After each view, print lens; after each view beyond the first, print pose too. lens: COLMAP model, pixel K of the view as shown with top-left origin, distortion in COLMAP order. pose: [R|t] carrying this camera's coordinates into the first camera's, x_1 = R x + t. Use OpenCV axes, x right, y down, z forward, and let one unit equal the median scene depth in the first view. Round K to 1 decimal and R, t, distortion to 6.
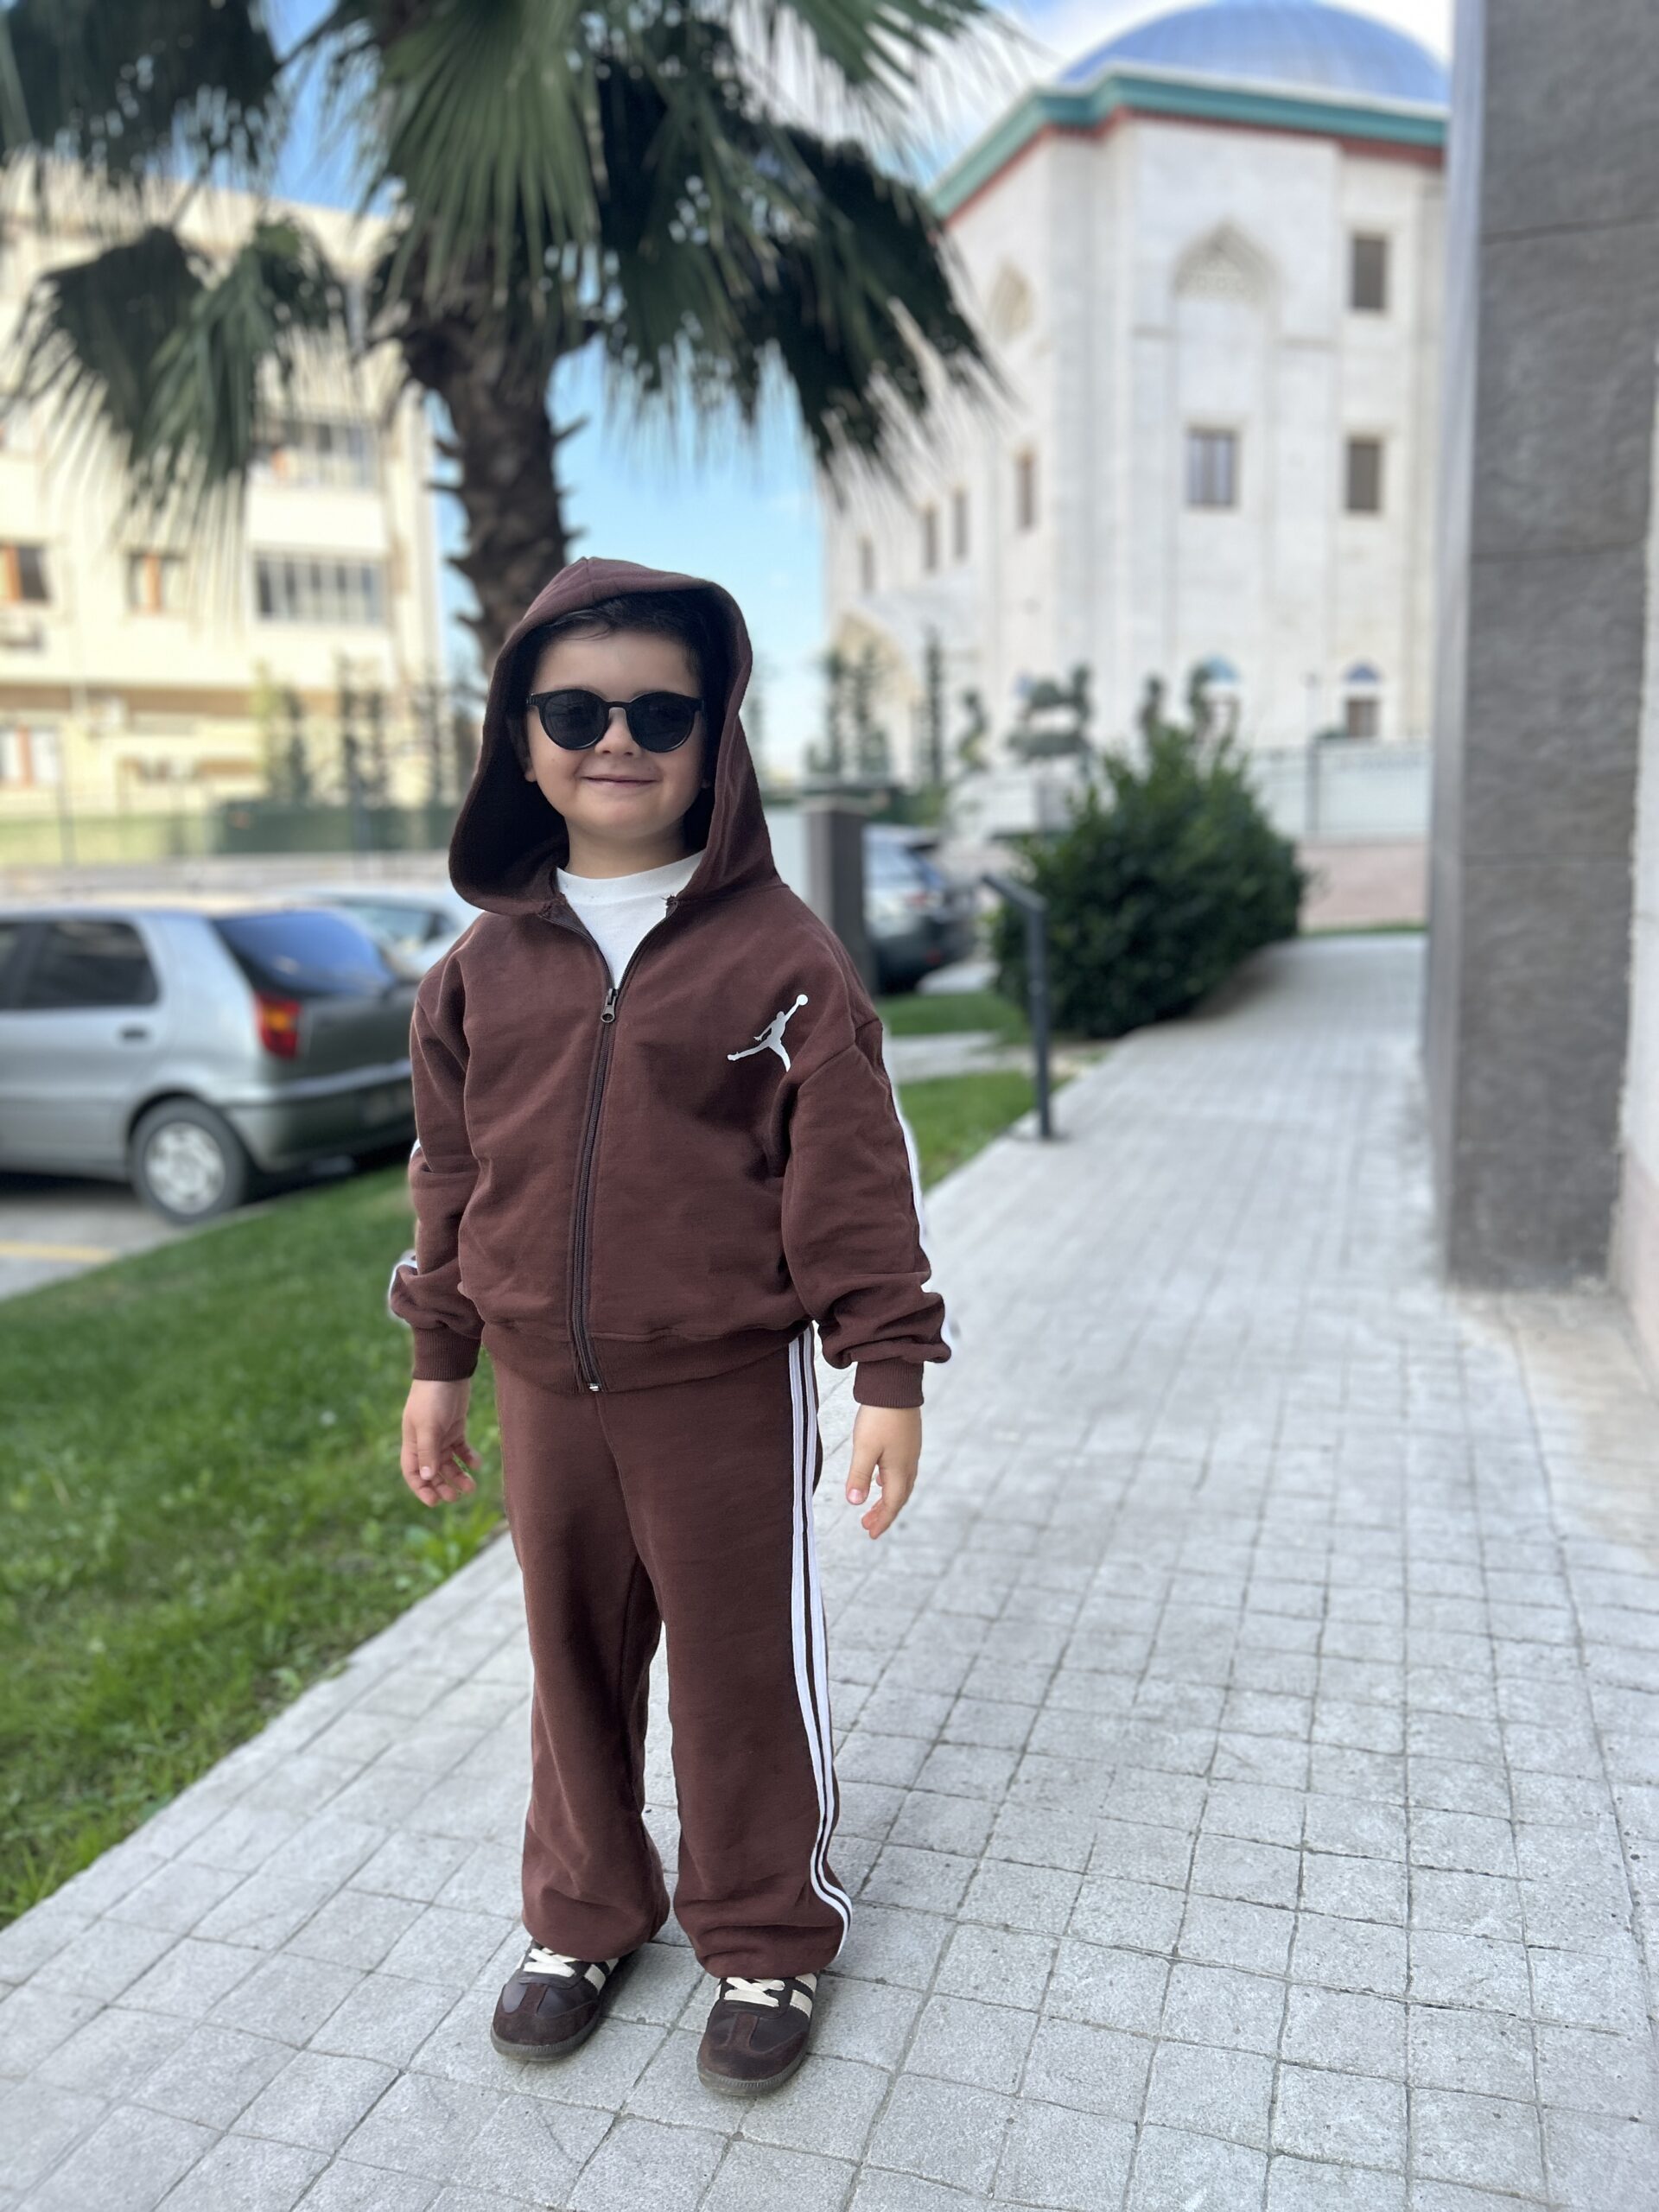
lens RADIAL K [[1718.1, 0, 837.9], [0, 1718.1, 1095.0], [0, 0, 1]] dist [0.040110, -0.050552]
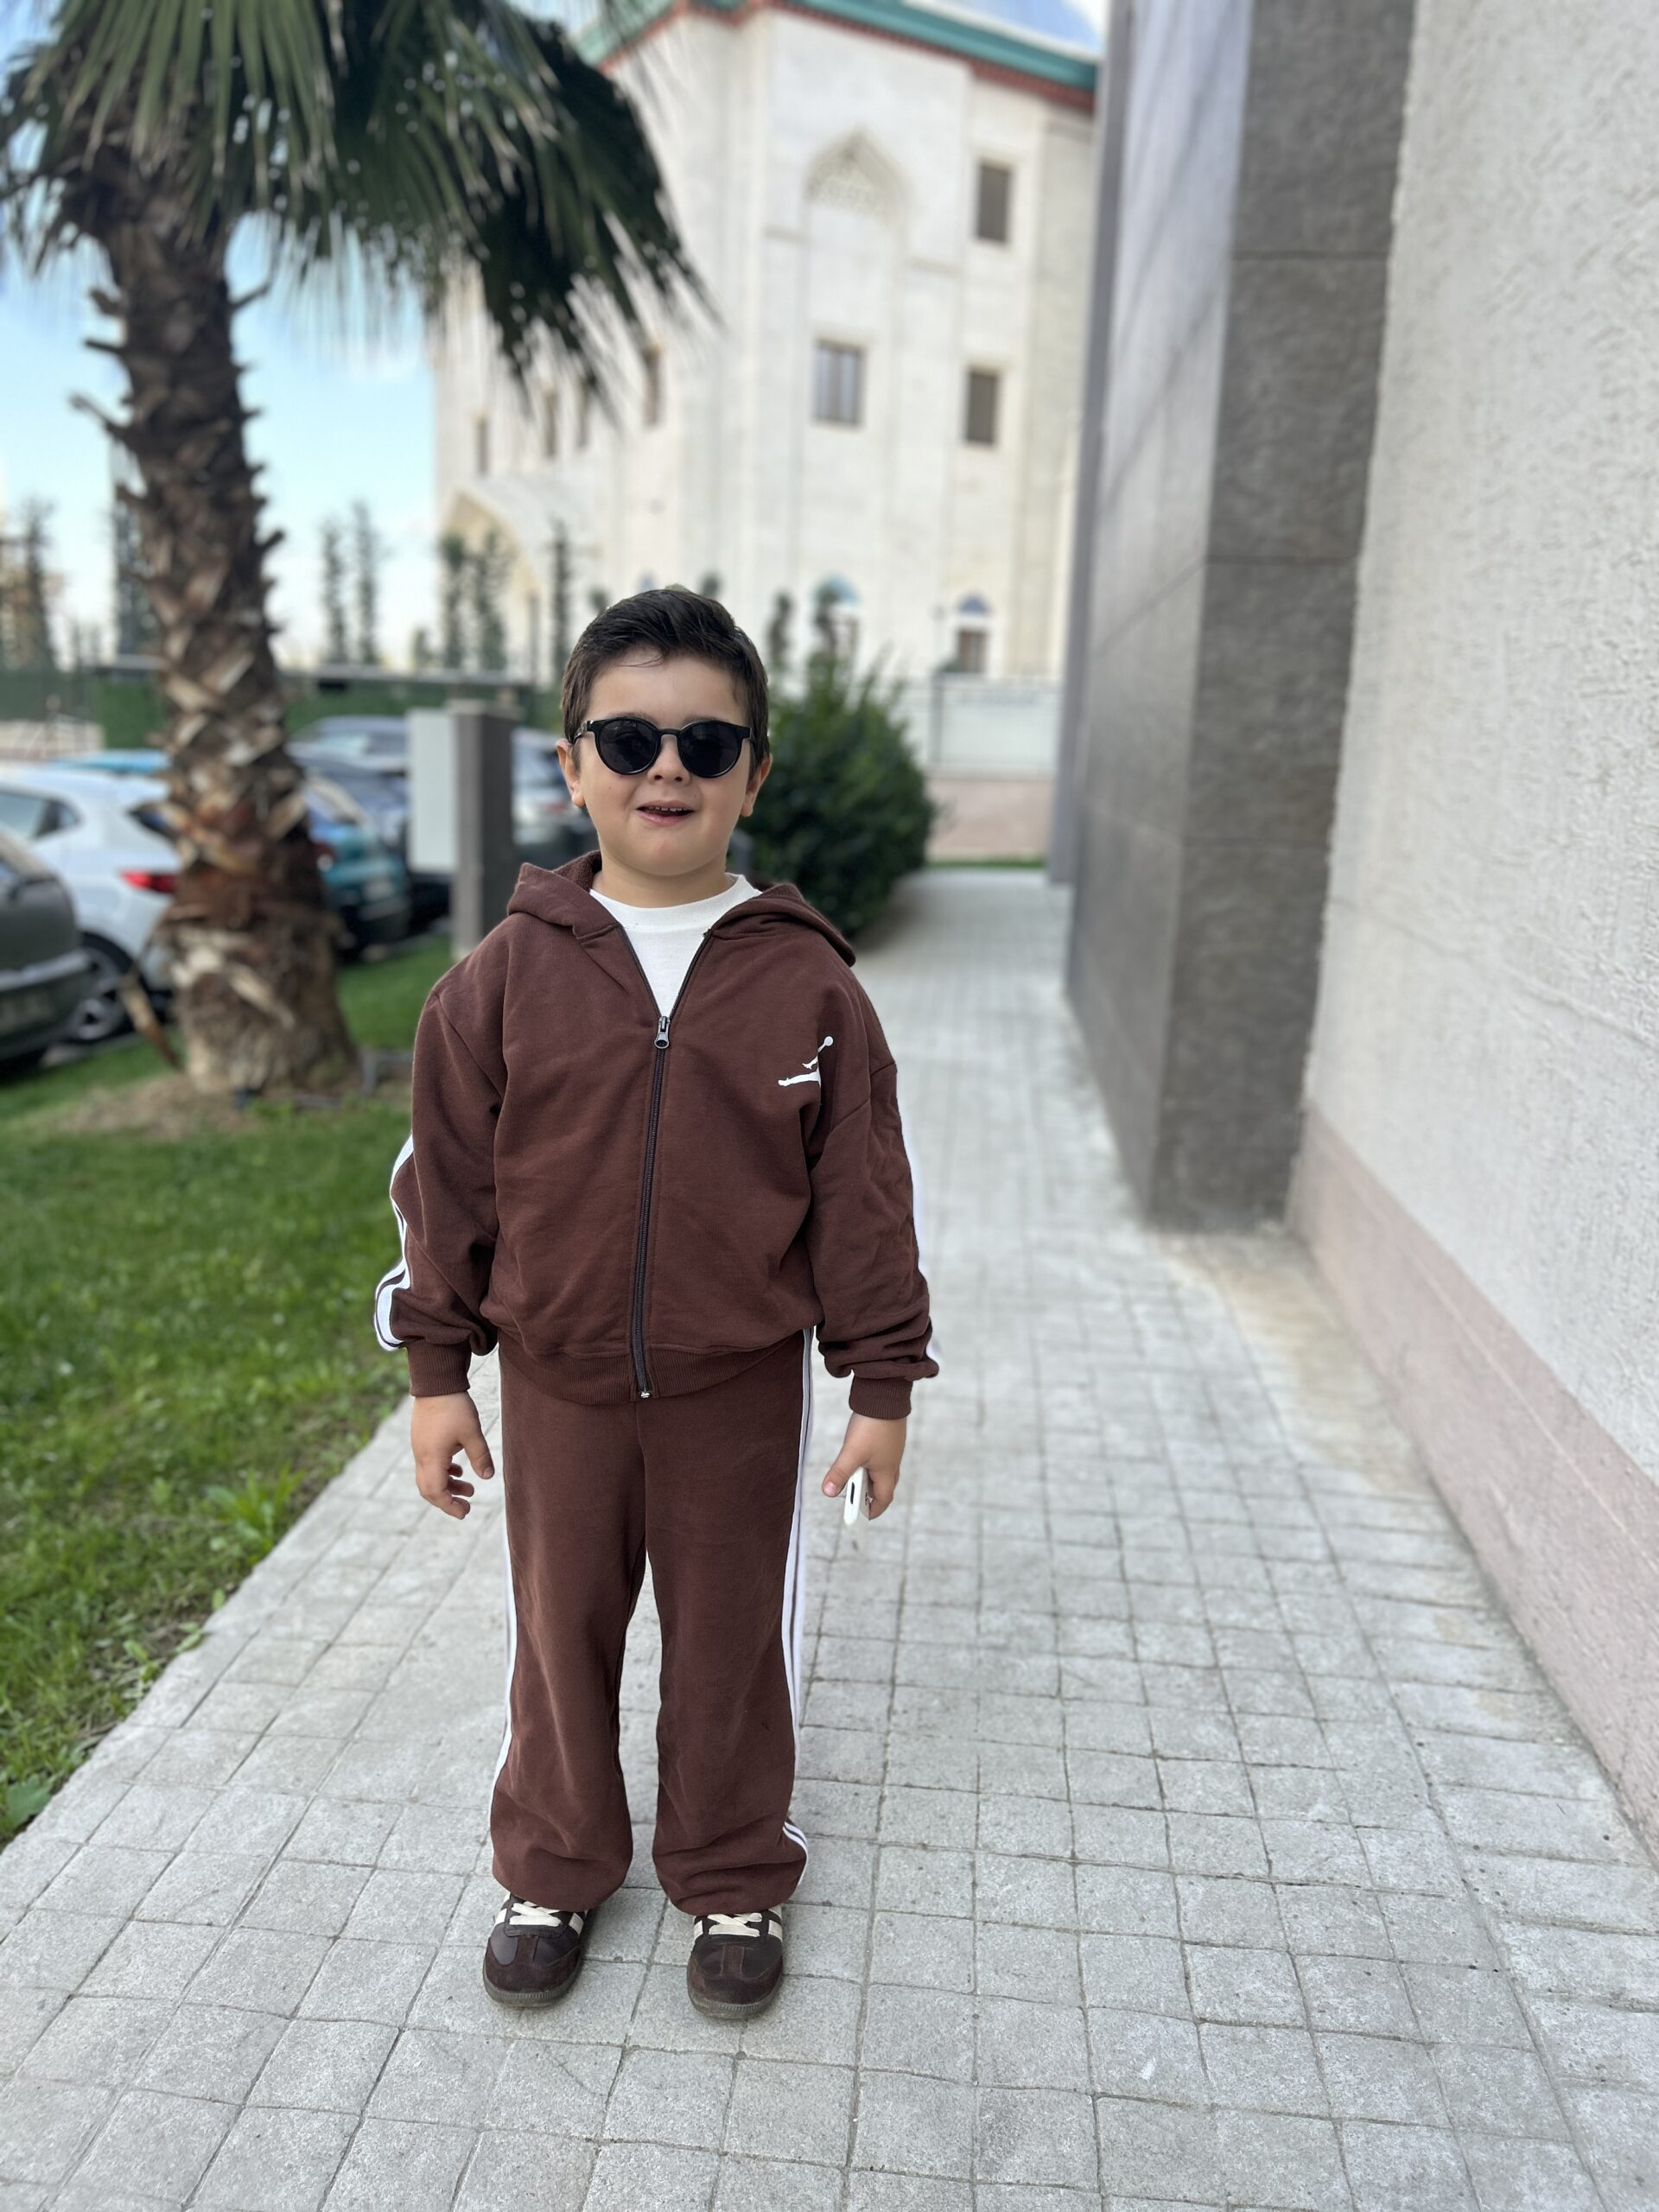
lens RADIAL K [[1718.1, 0, 818.6], [0, 1718.1, 1121.4], [0, 0, 1]] dist [0.040110, -0.050552]
pose [[0.974074, 0.015103, 0.225725, -0.133162], [-0.031035, 0.997257, 0.067200, -0.032886], [-0.224090, -0.072463, 0.971871, -0.018276]]
